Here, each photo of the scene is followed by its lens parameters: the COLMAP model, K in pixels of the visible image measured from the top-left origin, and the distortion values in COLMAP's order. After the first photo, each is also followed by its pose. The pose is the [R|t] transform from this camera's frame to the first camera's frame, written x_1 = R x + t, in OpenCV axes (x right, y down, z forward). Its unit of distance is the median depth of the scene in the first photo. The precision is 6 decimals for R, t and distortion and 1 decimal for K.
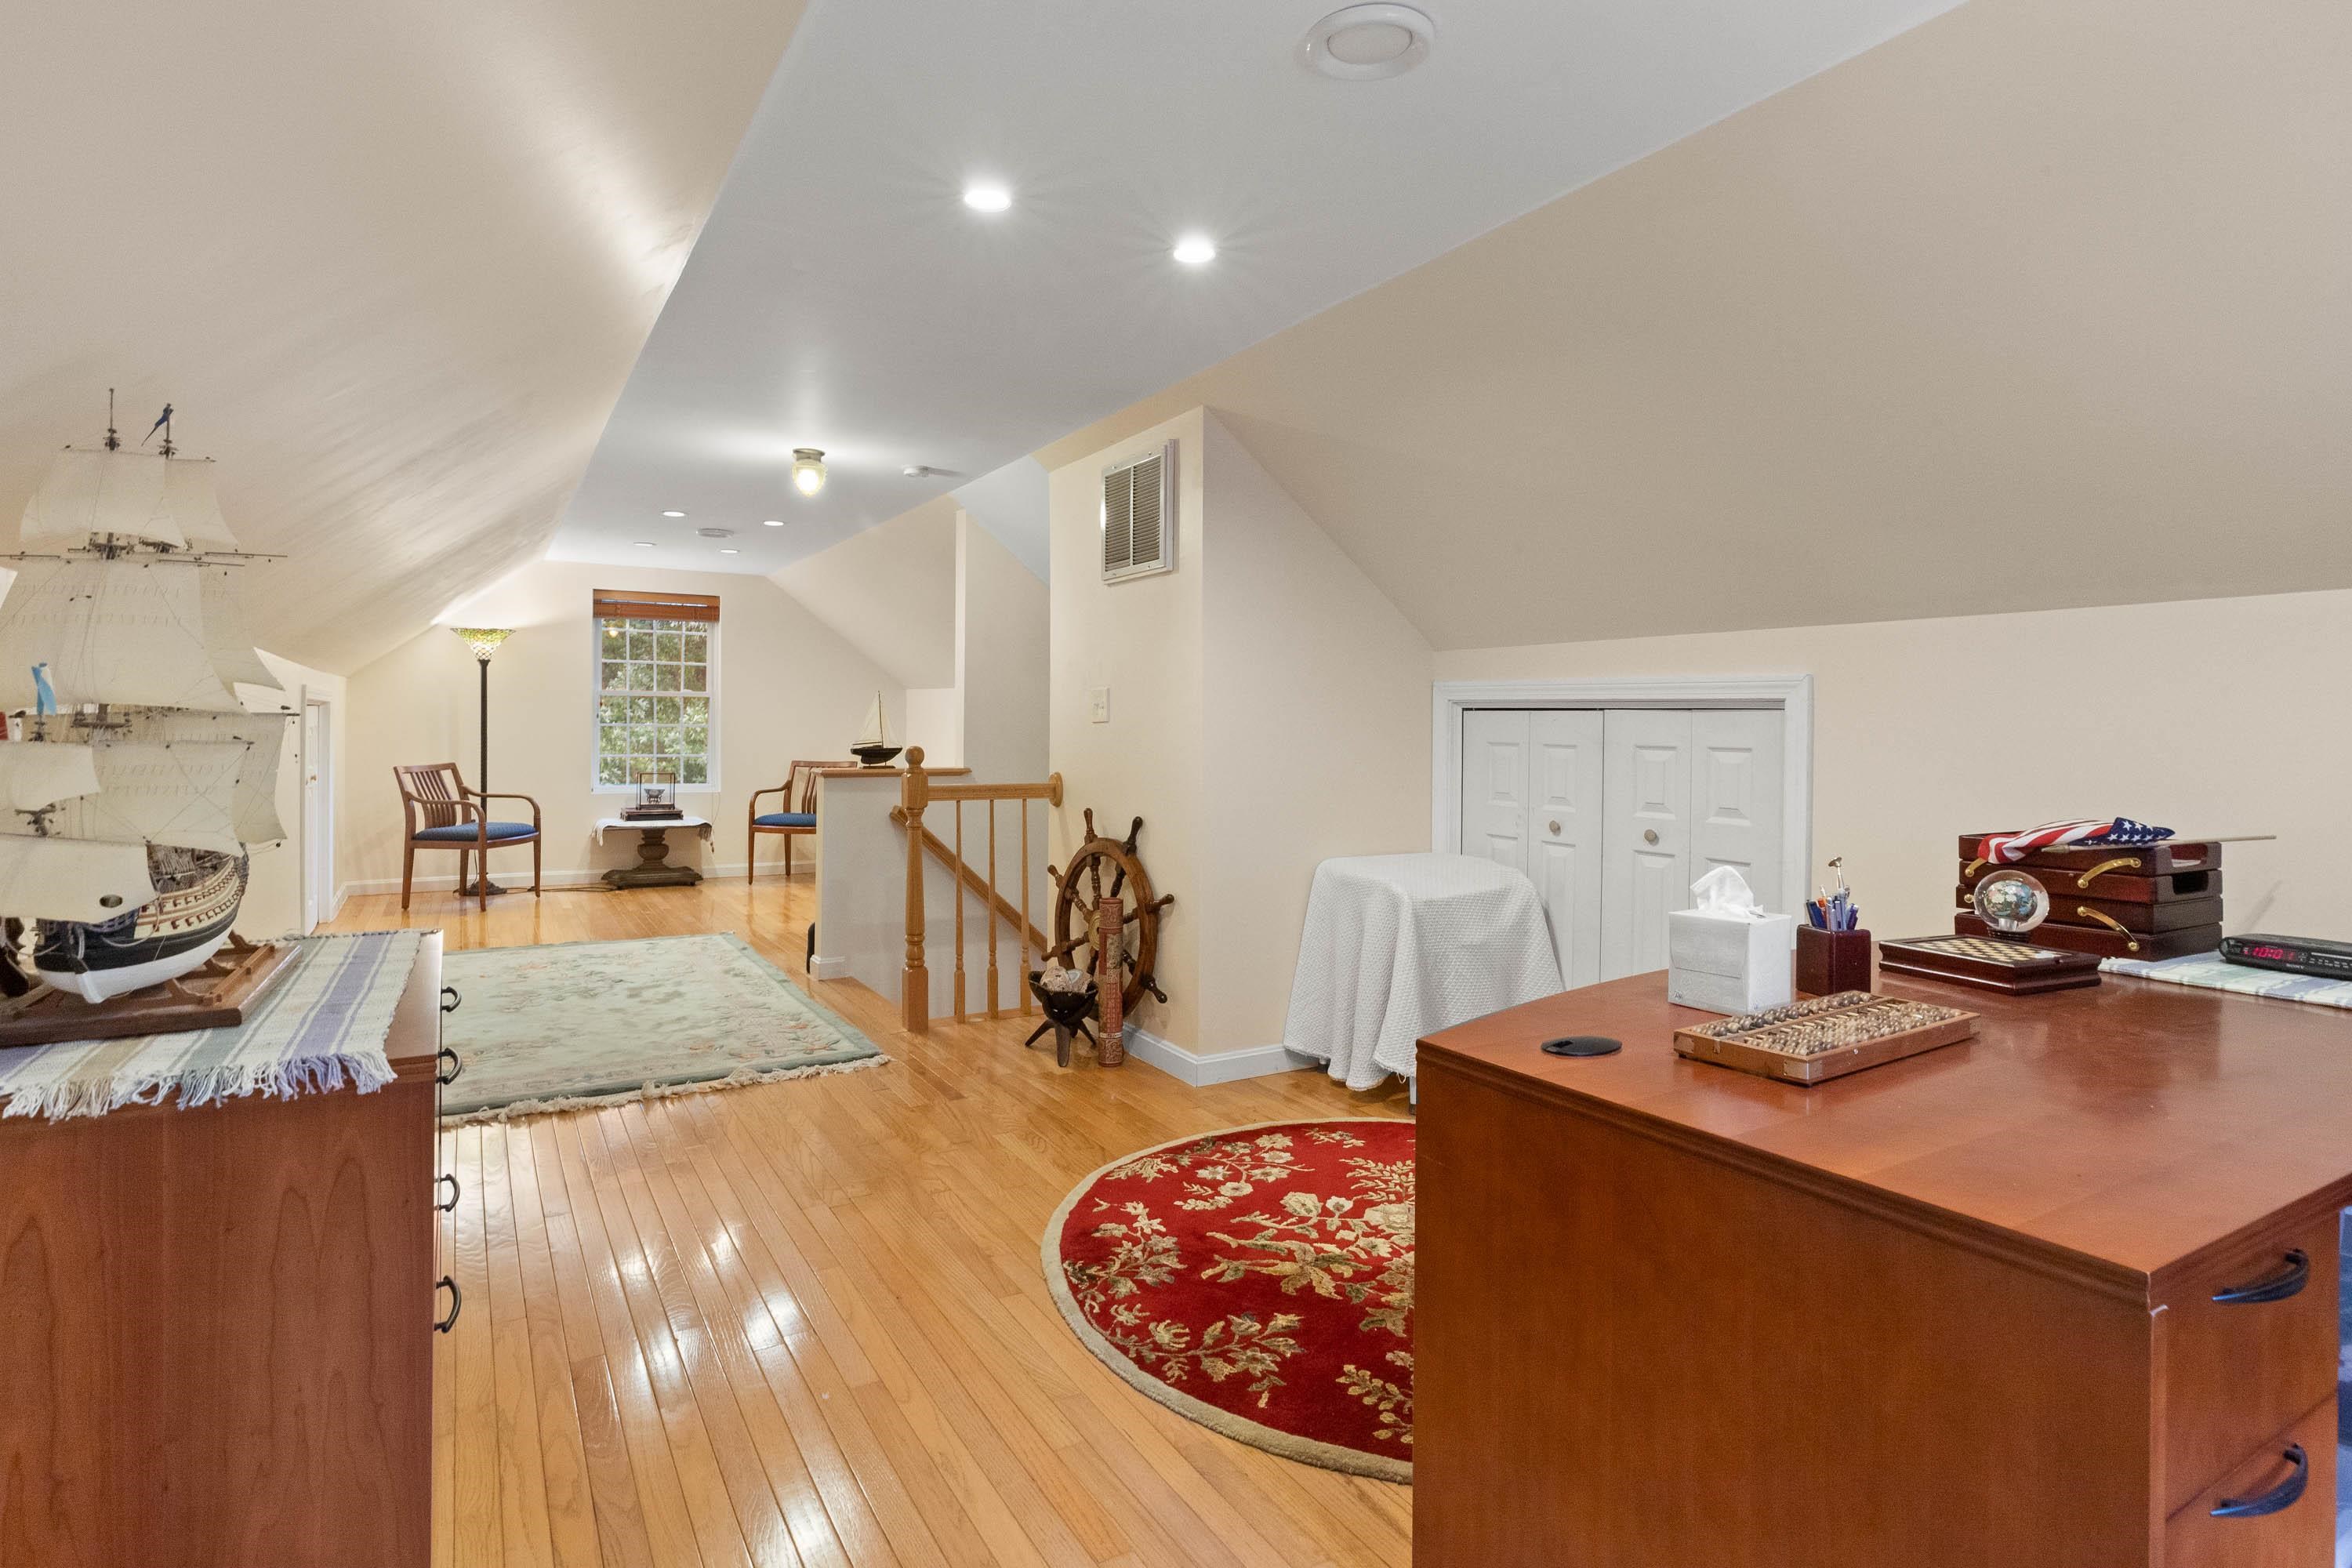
lens RADIAL K [[1161.0, 0, 1166.3], [0, 1161.0, 735.5], [0, 0, 1]] dist [0.002018, 0.000561]
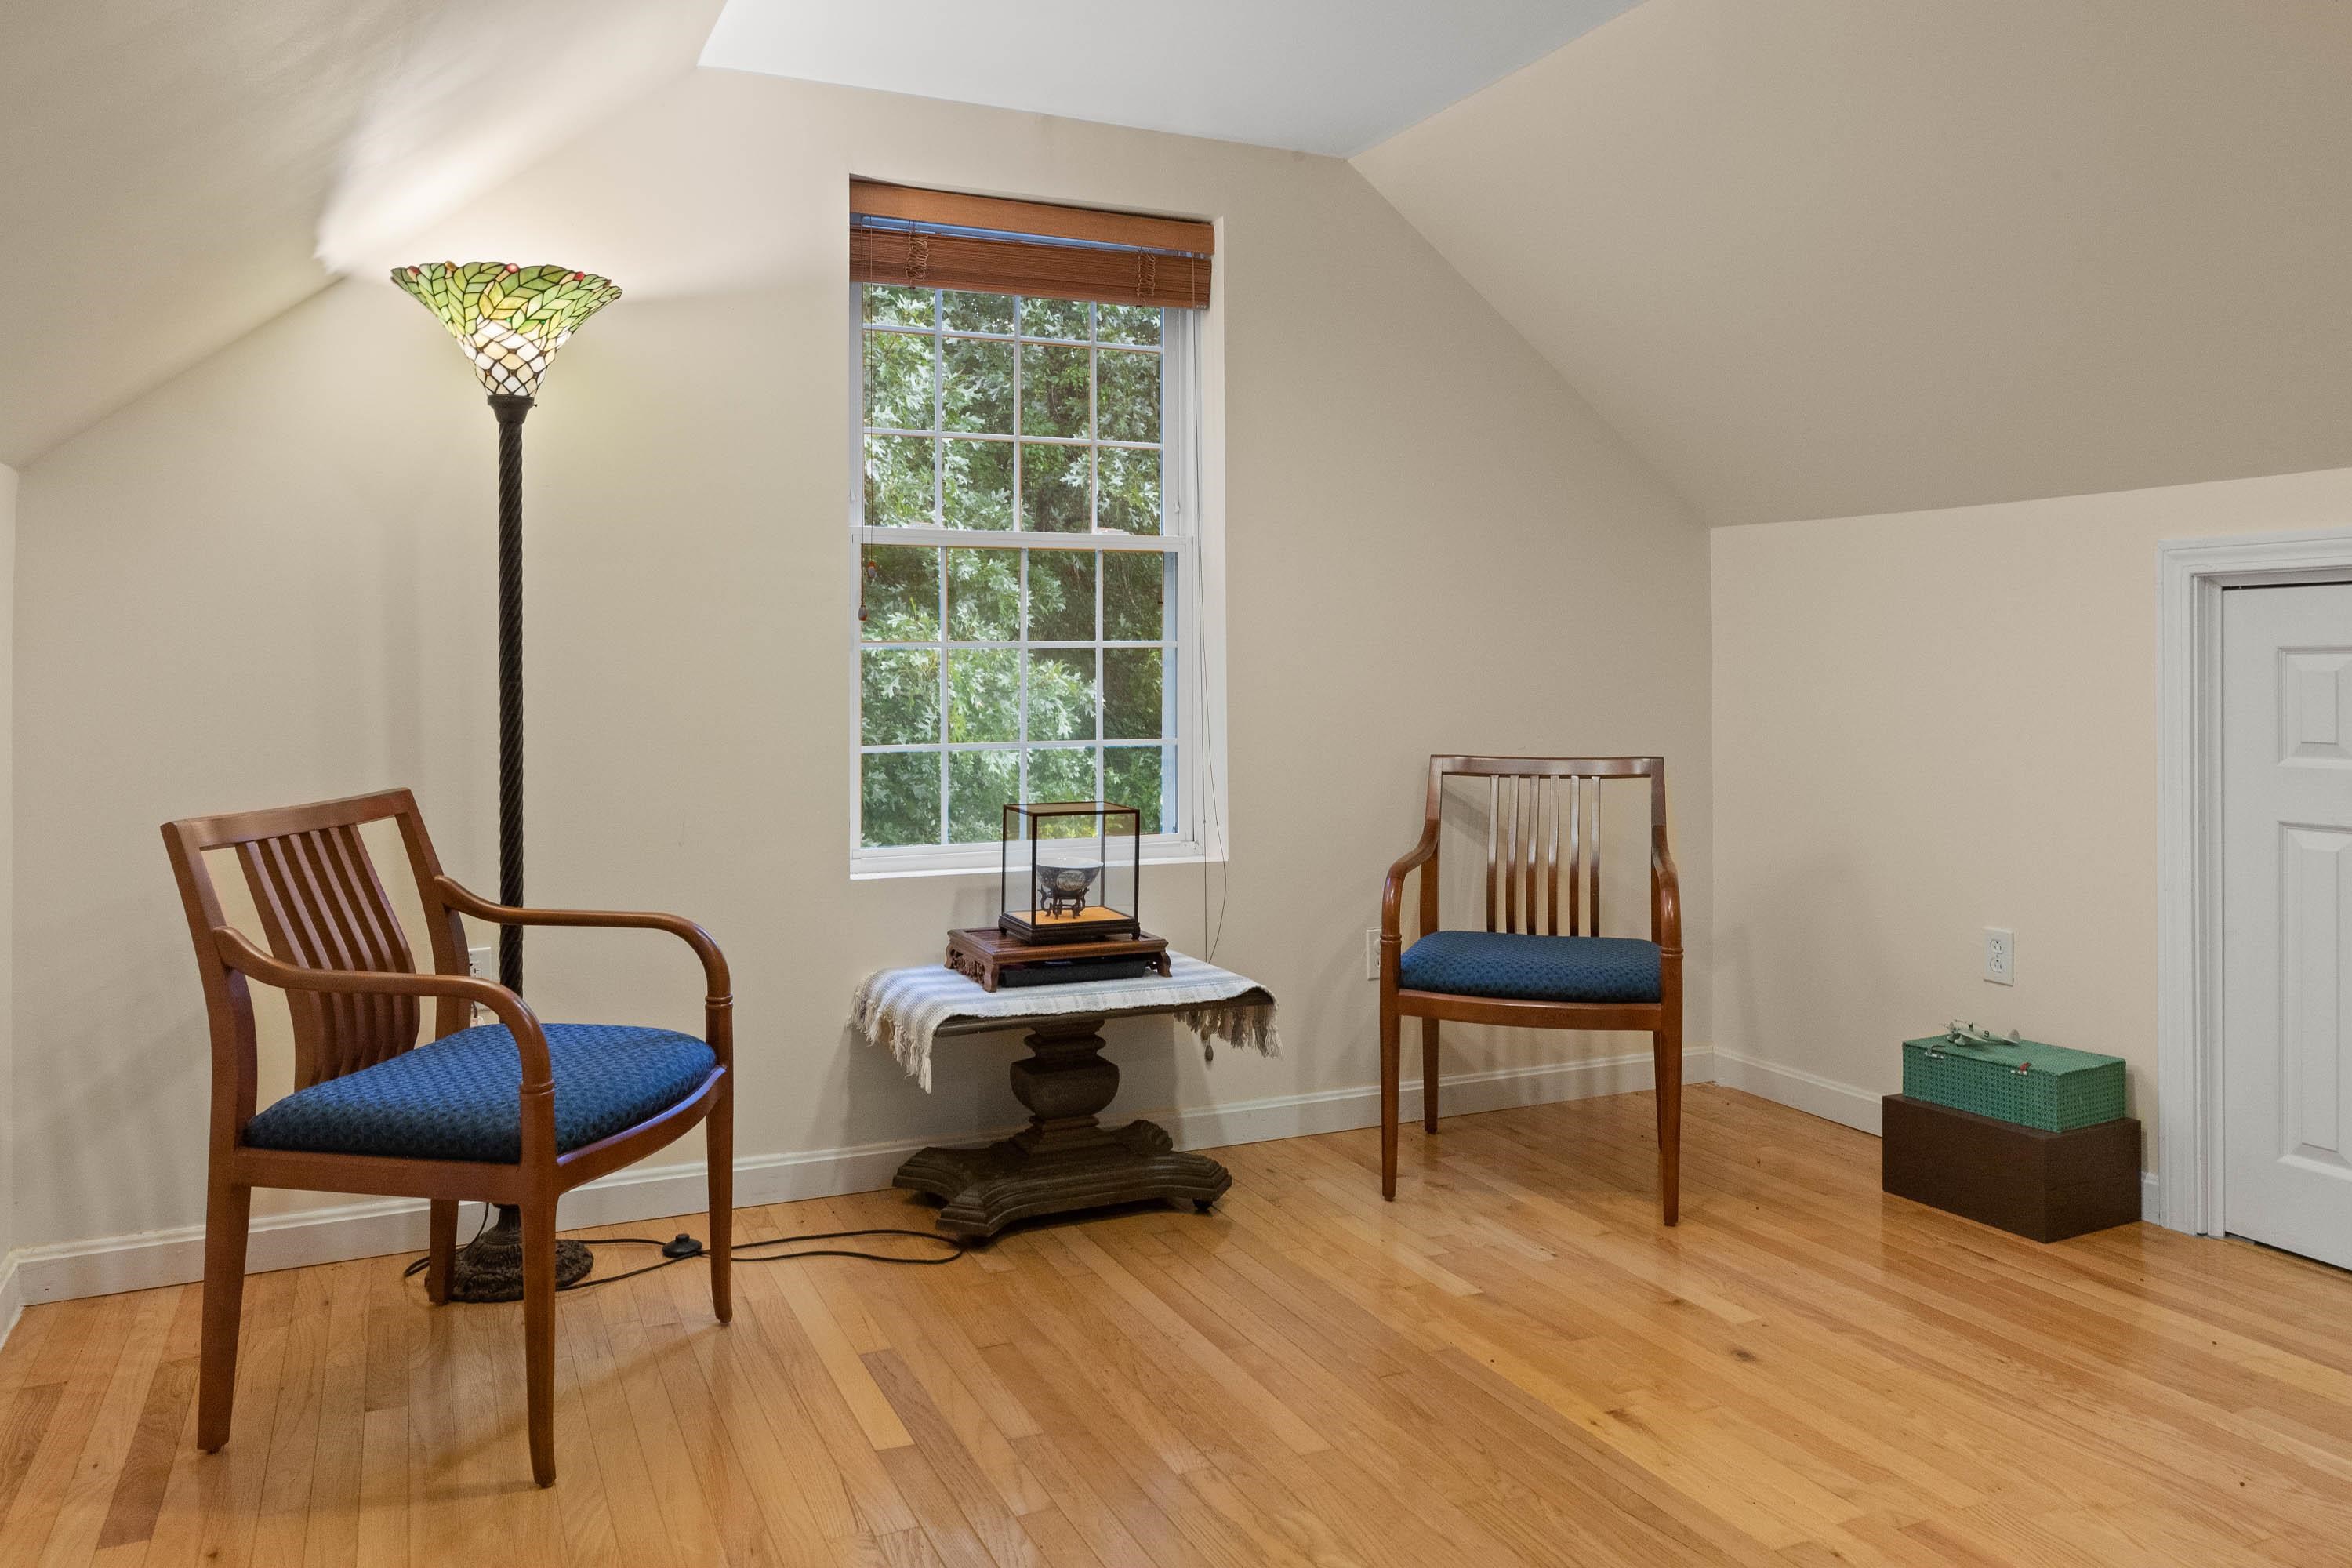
lens RADIAL K [[1718.1, 0, 1183.8], [0, 1718.1, 649.8], [0, 0, 1]] dist [0.011394, -0.001472]
pose [[0.993778, -0.015041, -0.110362, -0.347242], [0.013195, 0.999761, -0.017437, 0.001015], [0.110598, 0.015872, 0.993738, 0.555942]]
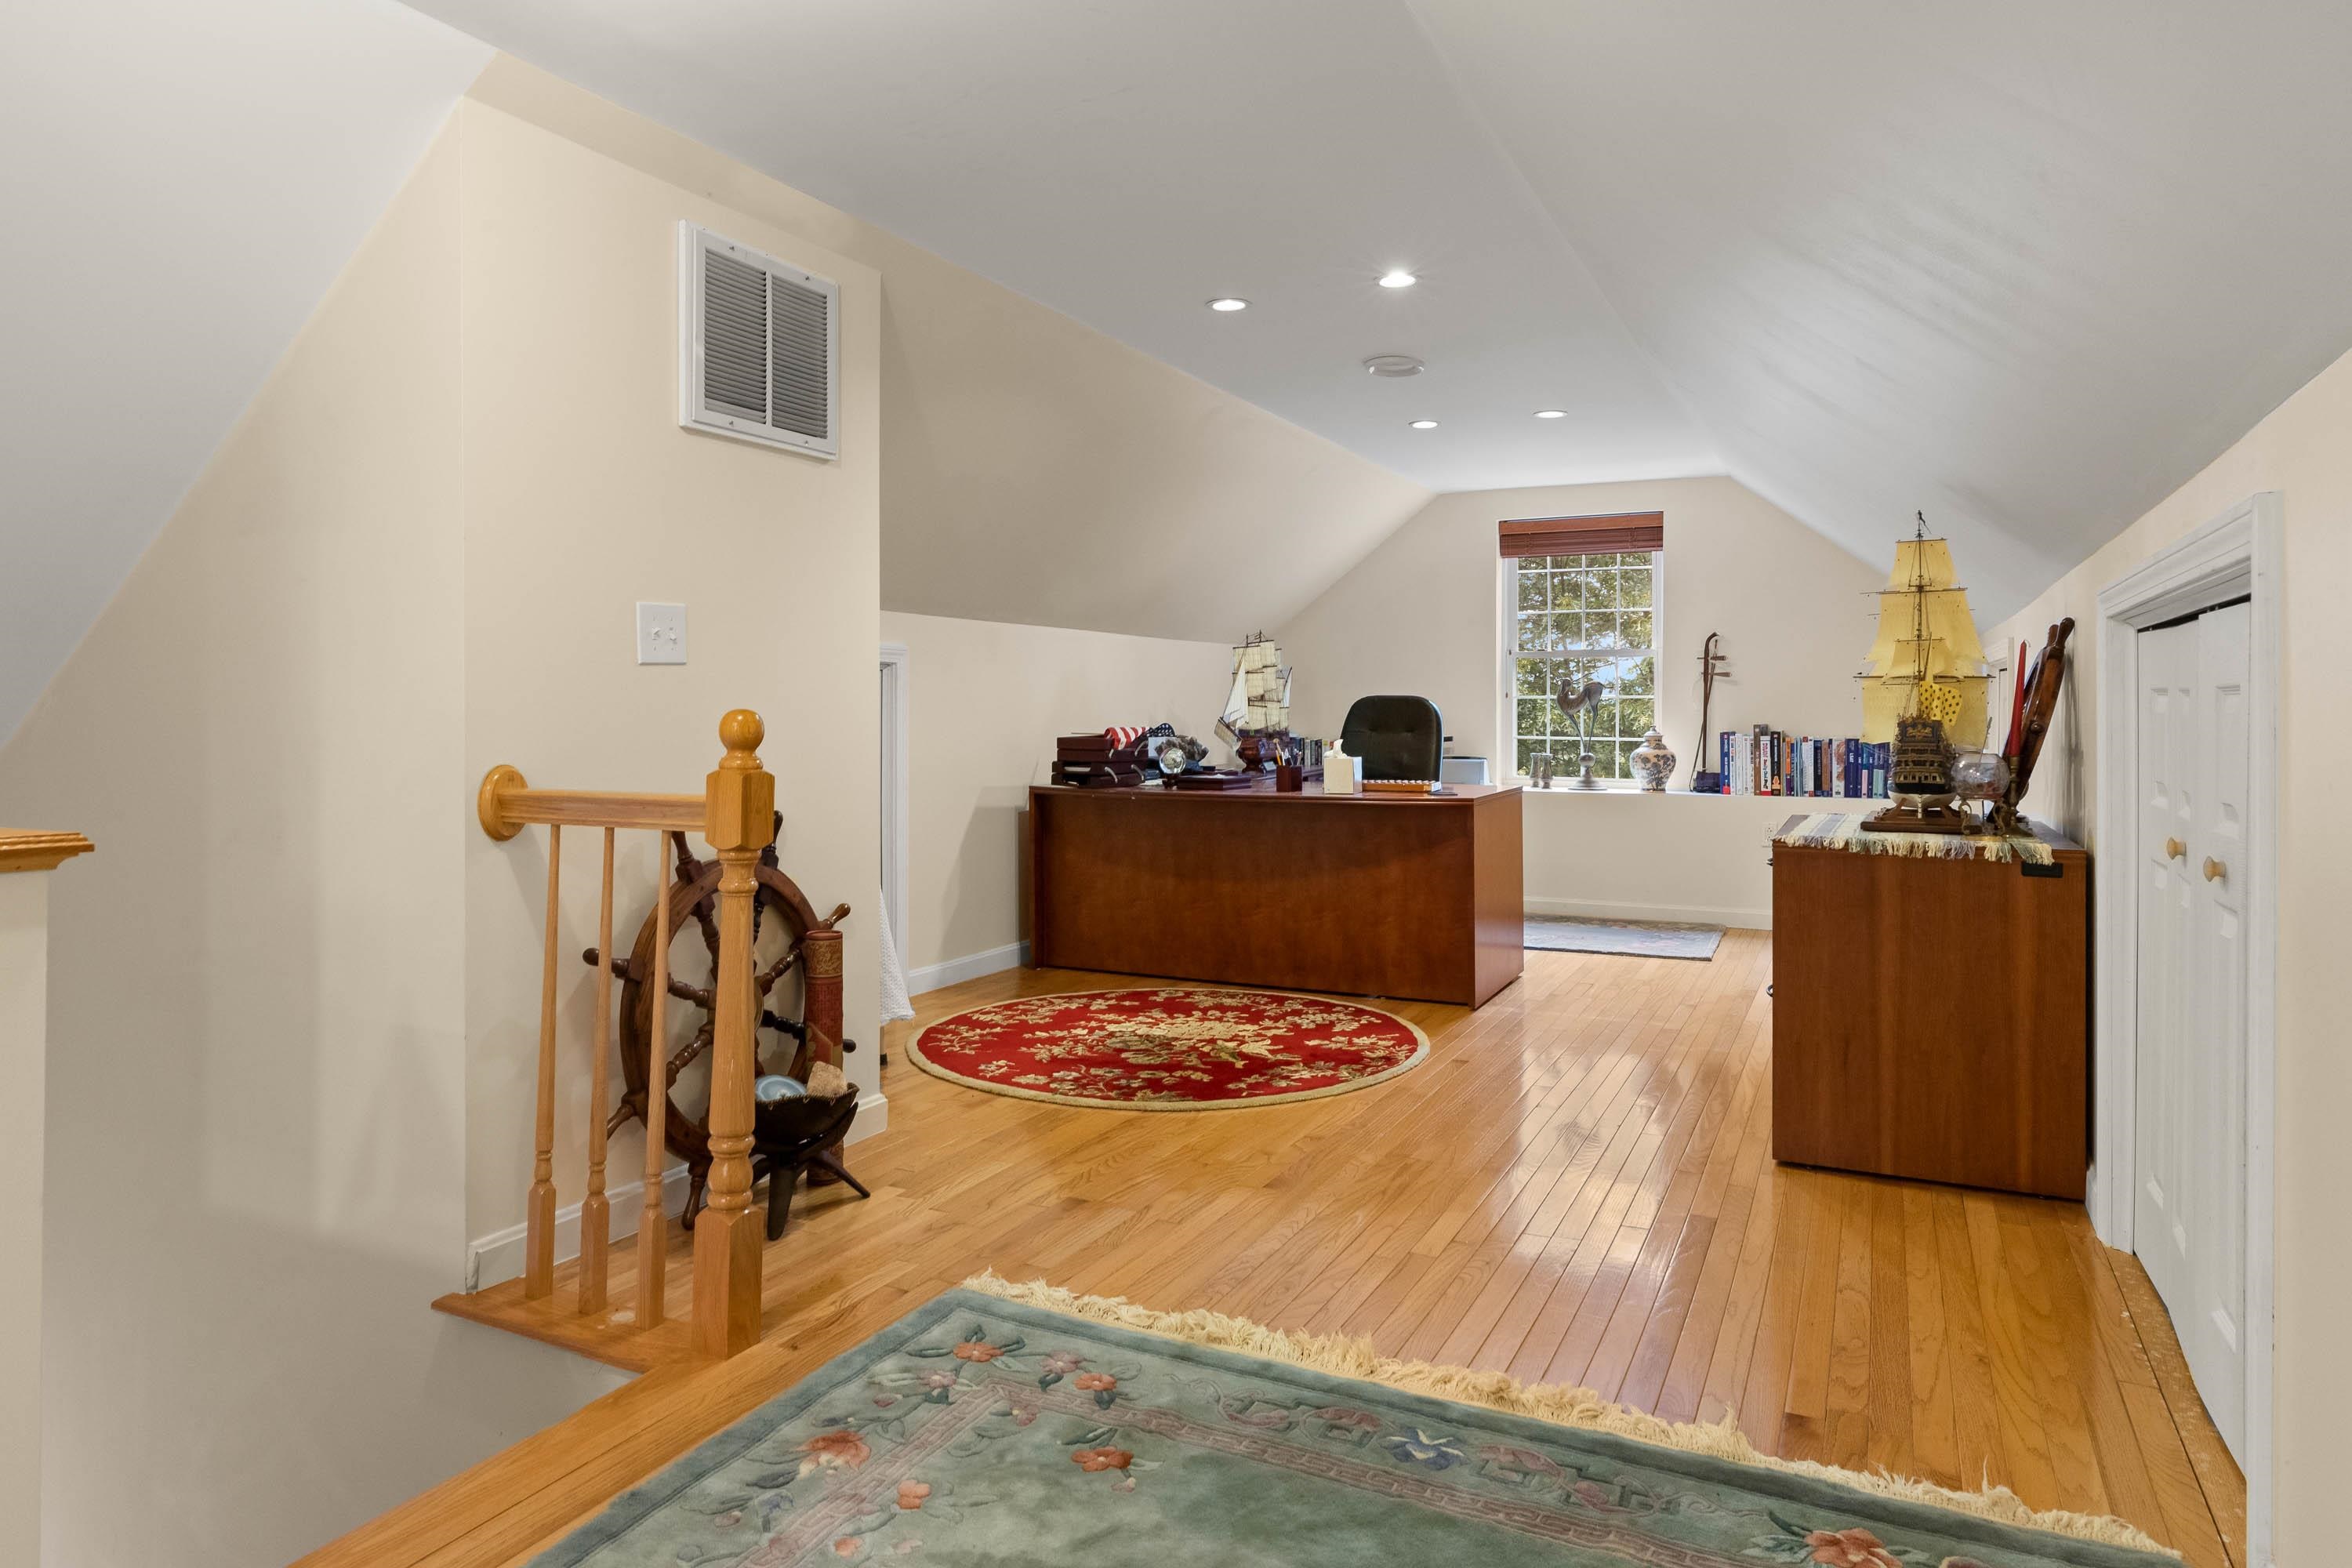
lens RADIAL K [[1429.7, 0, 1162.2], [0, 1429.7, 704.3], [0, 0, 1]] dist [-0.003840, 0.000273]
pose [[-0.528814, -0.007439, 0.848705, -1.776334], [-0.000222, 0.999963, 0.008627, 0.004994], [-0.848738, 0.004374, -0.528796, 2.661979]]
